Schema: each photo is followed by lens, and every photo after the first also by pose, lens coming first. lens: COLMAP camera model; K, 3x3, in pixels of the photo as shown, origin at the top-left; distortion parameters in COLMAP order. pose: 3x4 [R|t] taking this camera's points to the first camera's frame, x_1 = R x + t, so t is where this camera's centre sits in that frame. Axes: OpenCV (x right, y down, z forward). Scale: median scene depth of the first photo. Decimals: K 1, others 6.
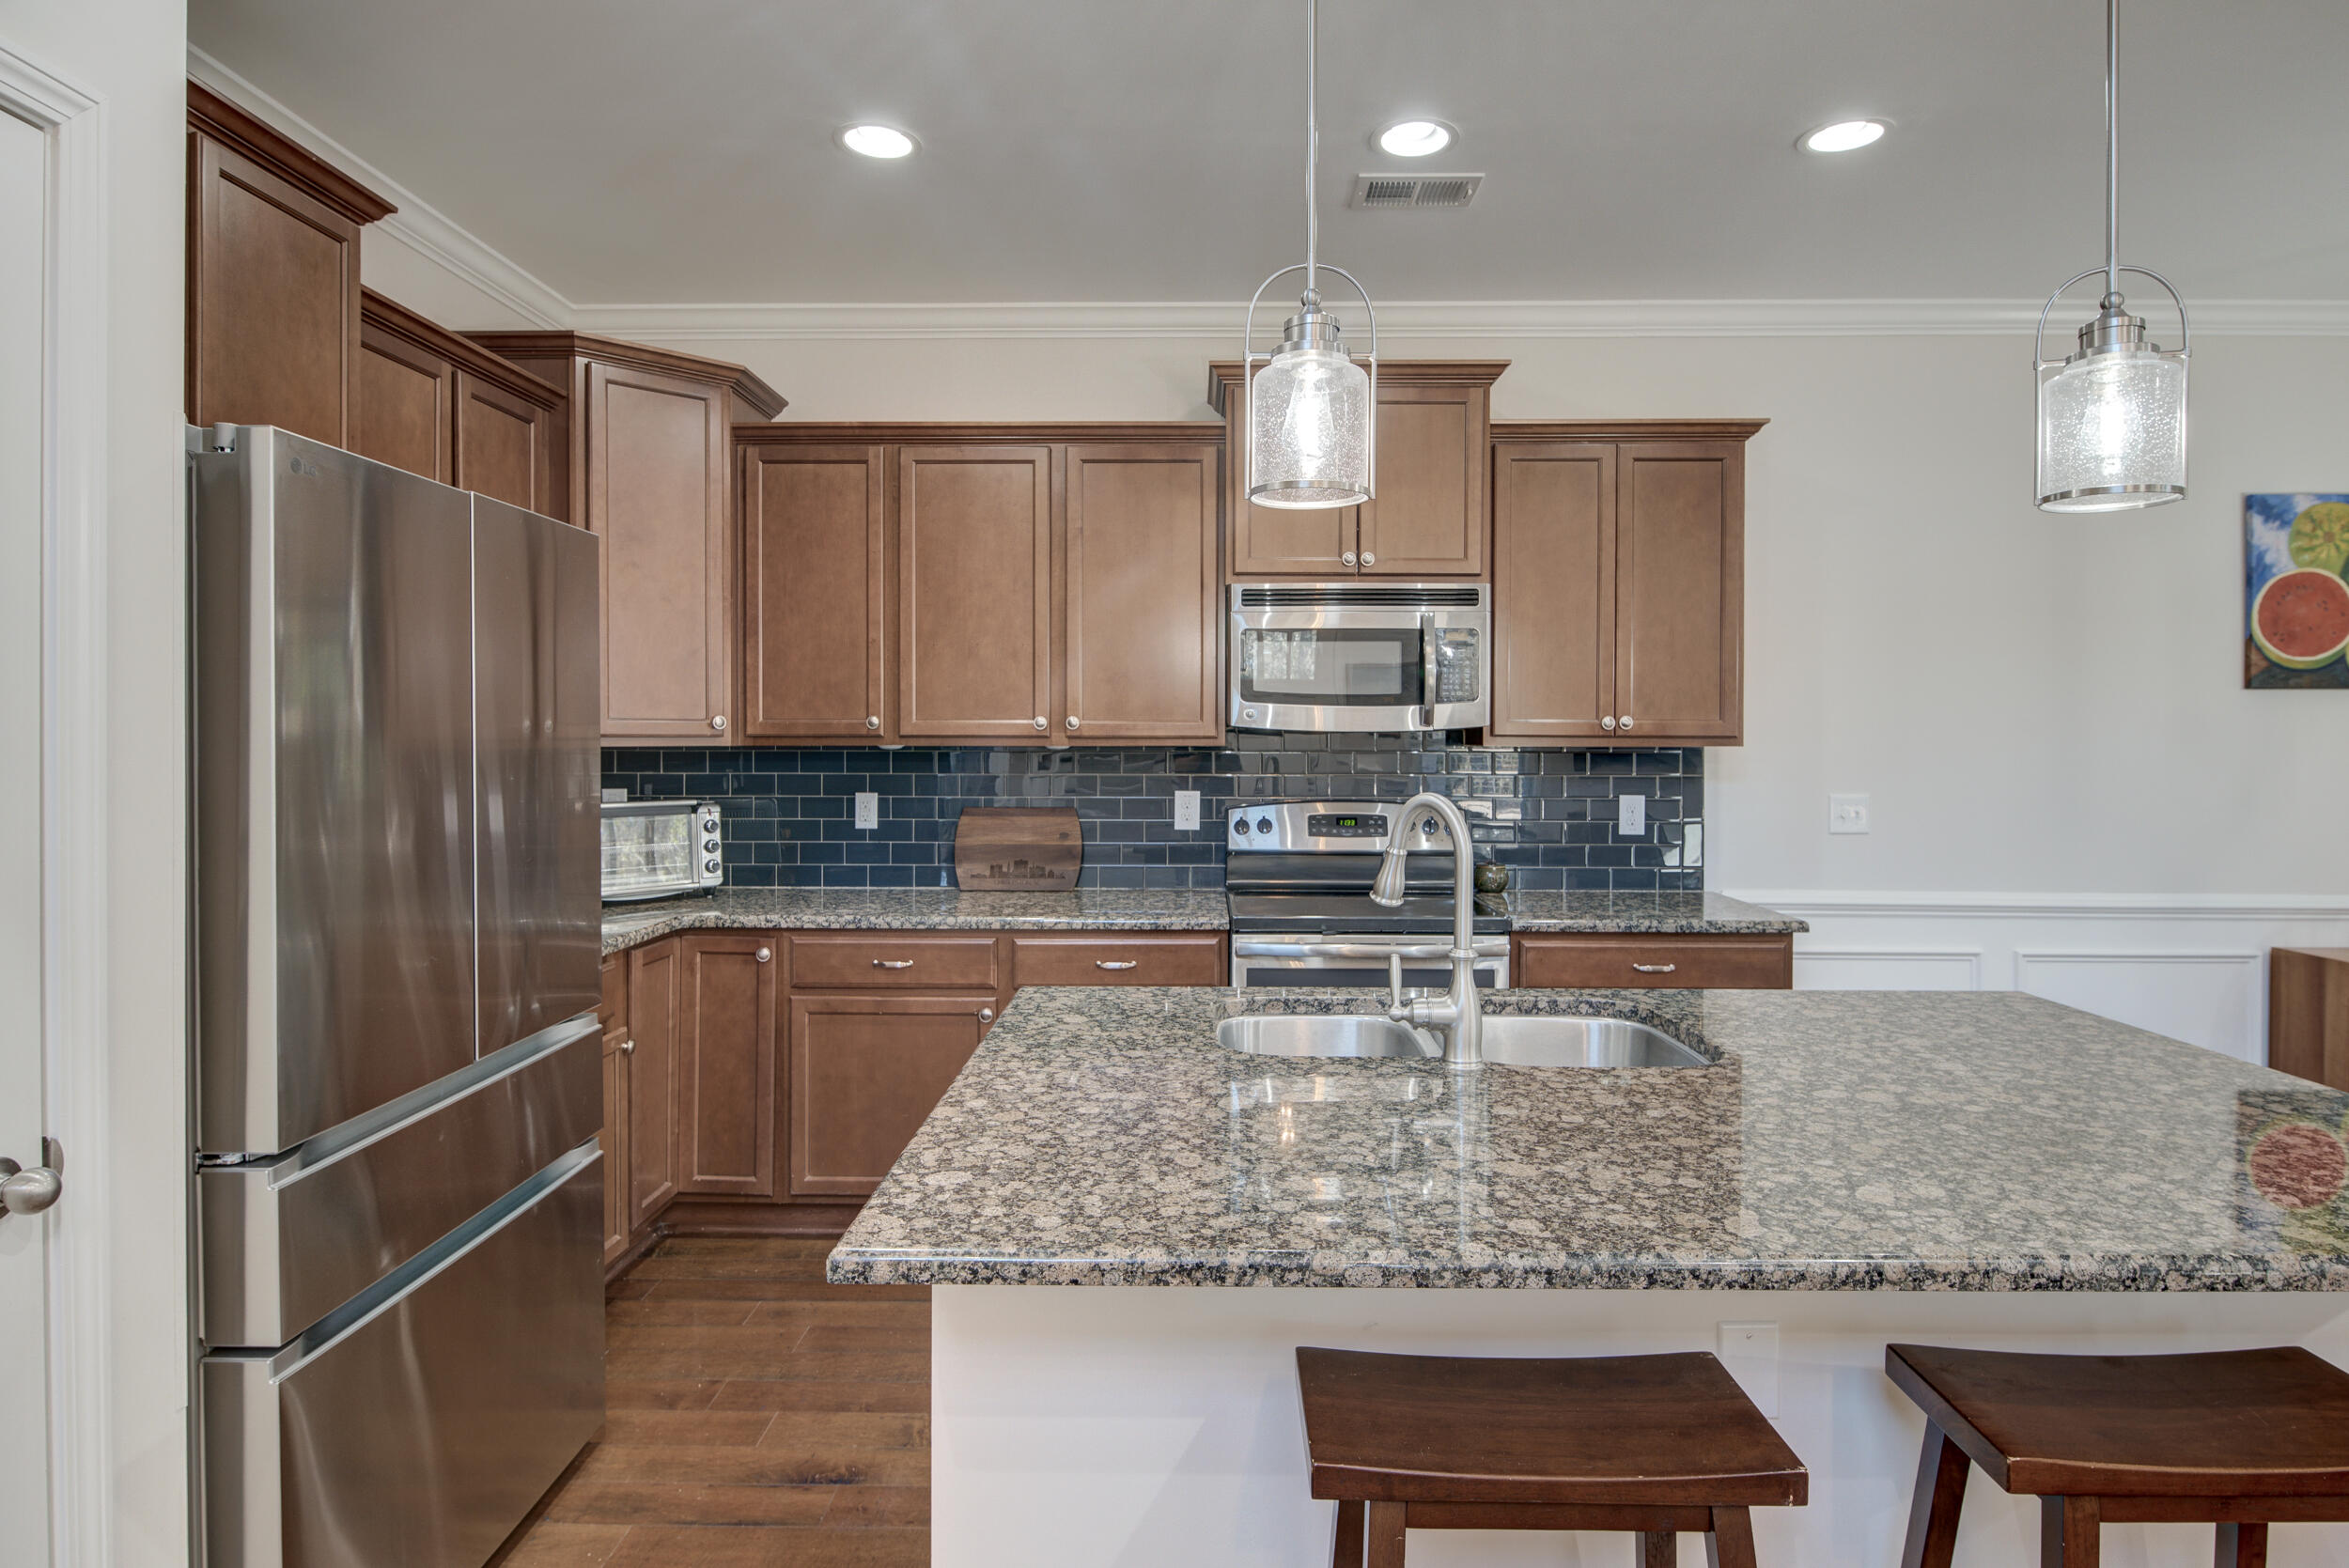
lens RADIAL K [[1274.7, 0, 1177.7], [0, 1274.7, 754.8], [0, 0, 1]] dist [-0.008045, -0.001782]
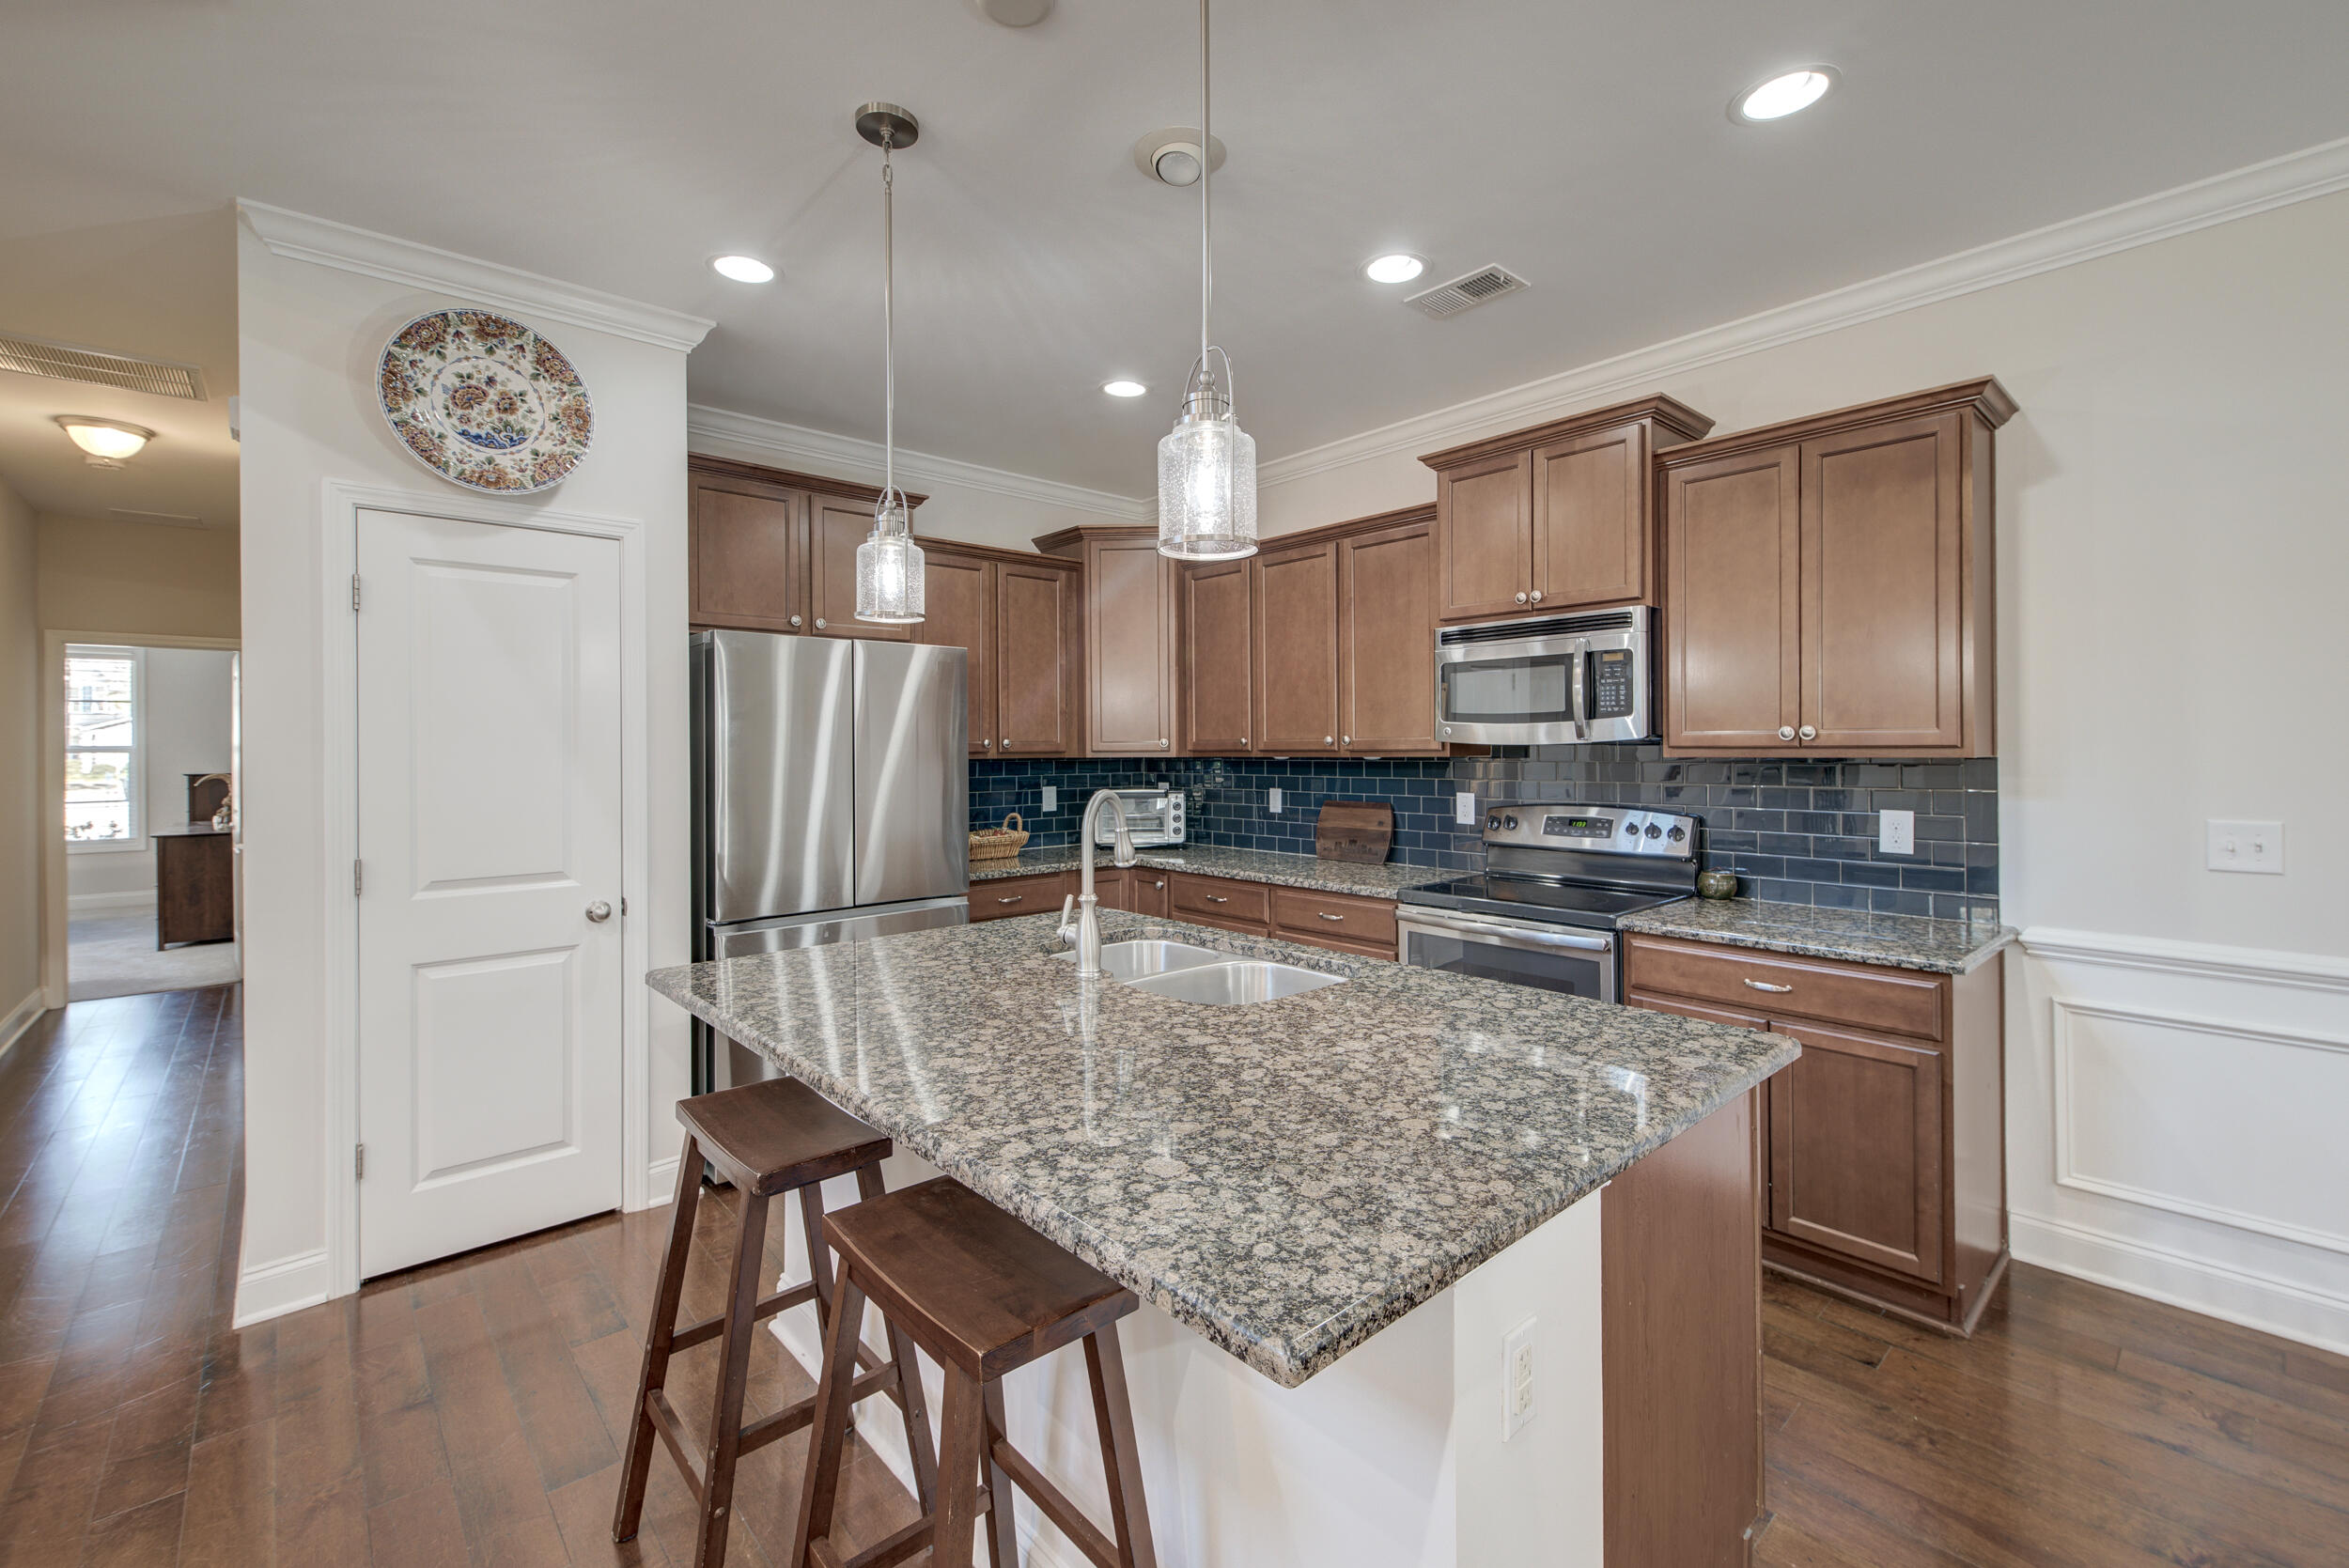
lens RADIAL K [[976.8, 0, 1176.6], [0, 976.8, 751.9], [0, 0, 1]] dist [0.001301, 0.000062]
pose [[0.681664, -0.003496, -0.731657, 0.548567], [-0.004253, 0.999953, -0.008740, -0.002431], [0.731653, 0.009069, 0.681617, 0.144035]]
